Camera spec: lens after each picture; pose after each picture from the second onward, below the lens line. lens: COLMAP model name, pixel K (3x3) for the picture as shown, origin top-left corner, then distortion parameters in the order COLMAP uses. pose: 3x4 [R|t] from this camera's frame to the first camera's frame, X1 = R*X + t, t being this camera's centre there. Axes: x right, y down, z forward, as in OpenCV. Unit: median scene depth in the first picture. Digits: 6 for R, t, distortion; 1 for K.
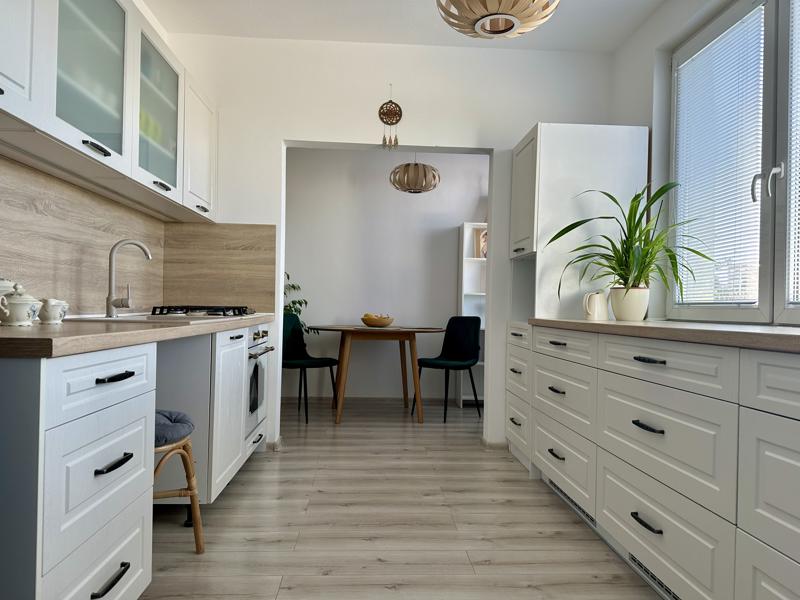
lens RADIAL K [[560.0, 0, 404.4], [0, 560.0, 308.4], [0, 0, 1]] dist [0.067378, -0.079708]
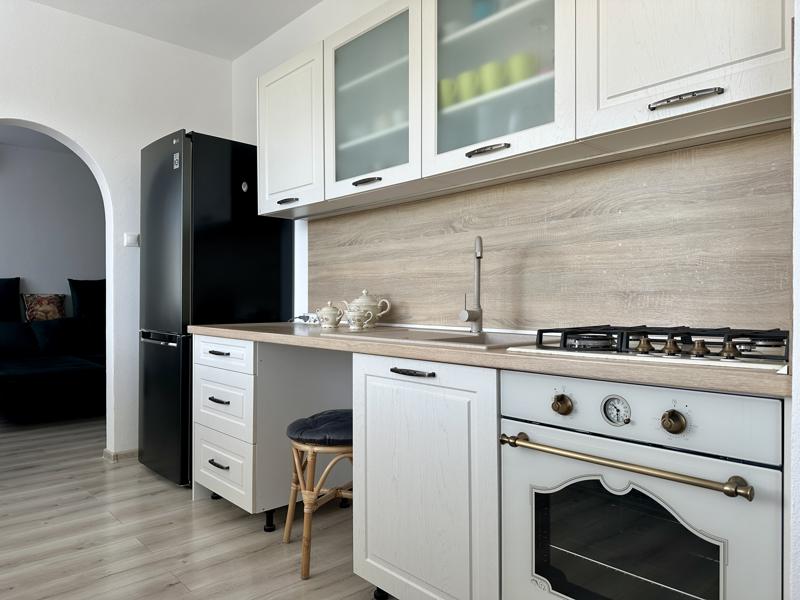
lens RADIAL K [[560.0, 0, 400.7], [0, 560.0, 297.5], [0, 0, 1]] dist [0.067378, -0.079708]
pose [[-0.787337, -0.019089, -0.616228, 0.102819], [-0.014235, 0.999817, -0.012784, -0.027433], [0.616359, -0.001293, -0.787464, 1.794604]]
